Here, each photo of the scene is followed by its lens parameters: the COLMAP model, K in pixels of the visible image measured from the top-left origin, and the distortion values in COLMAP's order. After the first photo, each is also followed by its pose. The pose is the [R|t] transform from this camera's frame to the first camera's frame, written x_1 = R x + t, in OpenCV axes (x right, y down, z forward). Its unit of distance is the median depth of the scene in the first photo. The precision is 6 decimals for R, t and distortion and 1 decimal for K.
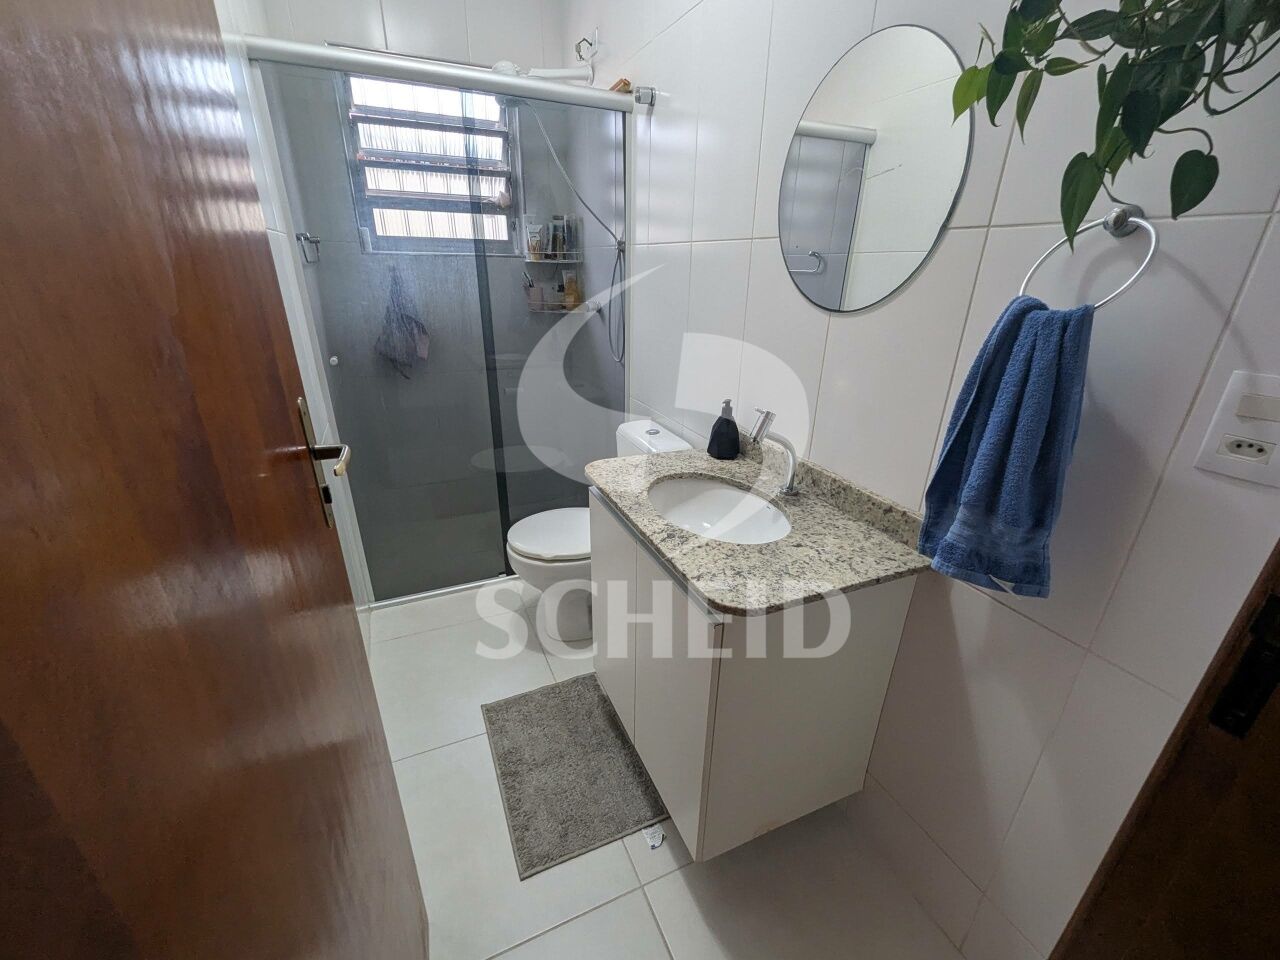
lens RADIAL K [[532.7, 0, 637.9], [0, 532.7, 486.2], [0, 0, 1]] dist [0.000544, 0.000461]
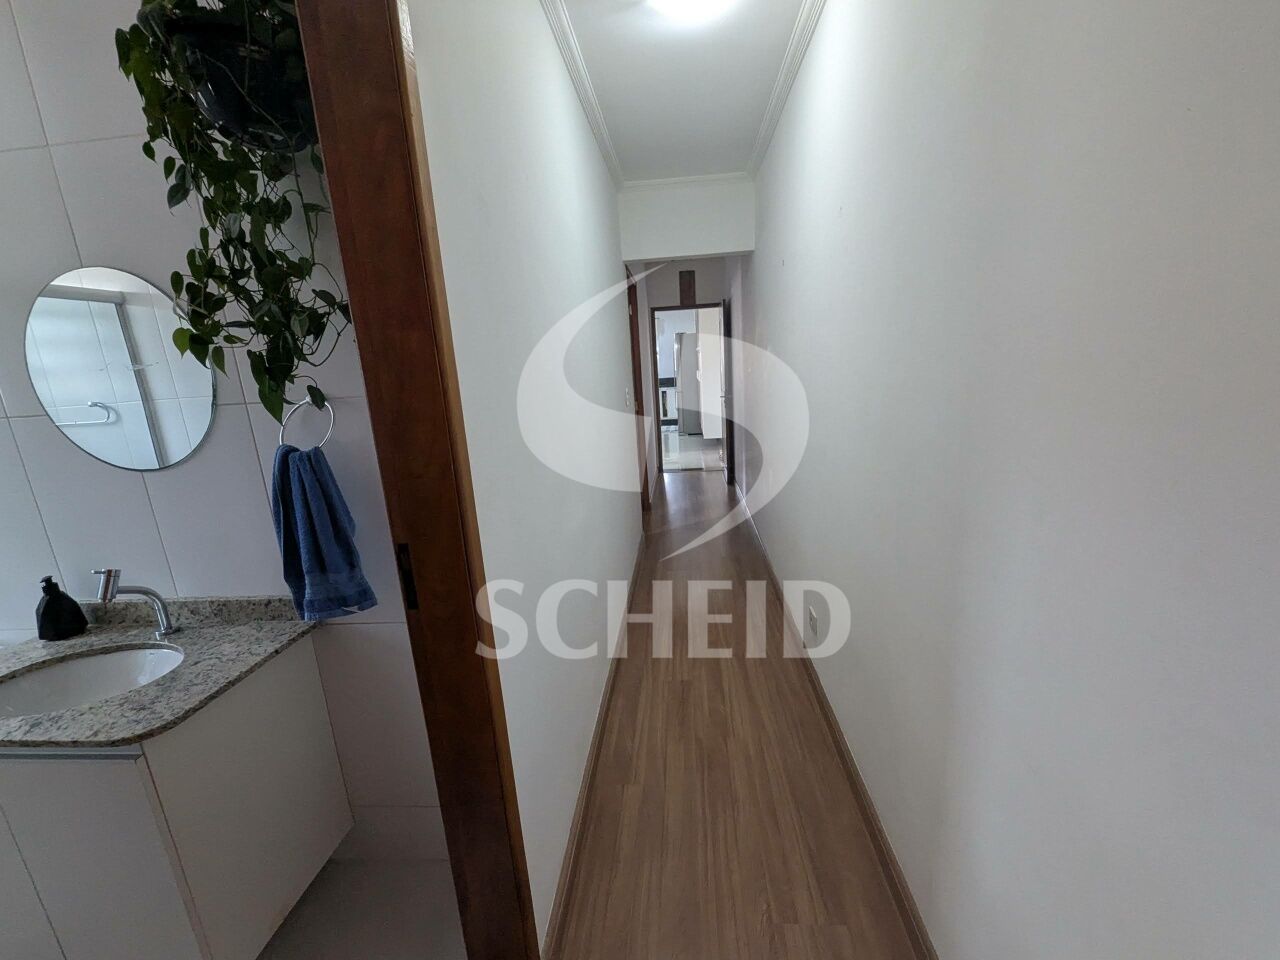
lens RADIAL K [[532.7, 0, 648.0], [0, 532.7, 488.8], [0, 0, 1]] dist [0.000544, 0.000461]
pose [[0.460052, -0.252384, 0.851267, -0.140601], [0.402263, 0.913955, 0.053574, 0.096217], [-0.791541, 0.317786, 0.521991, -0.509568]]
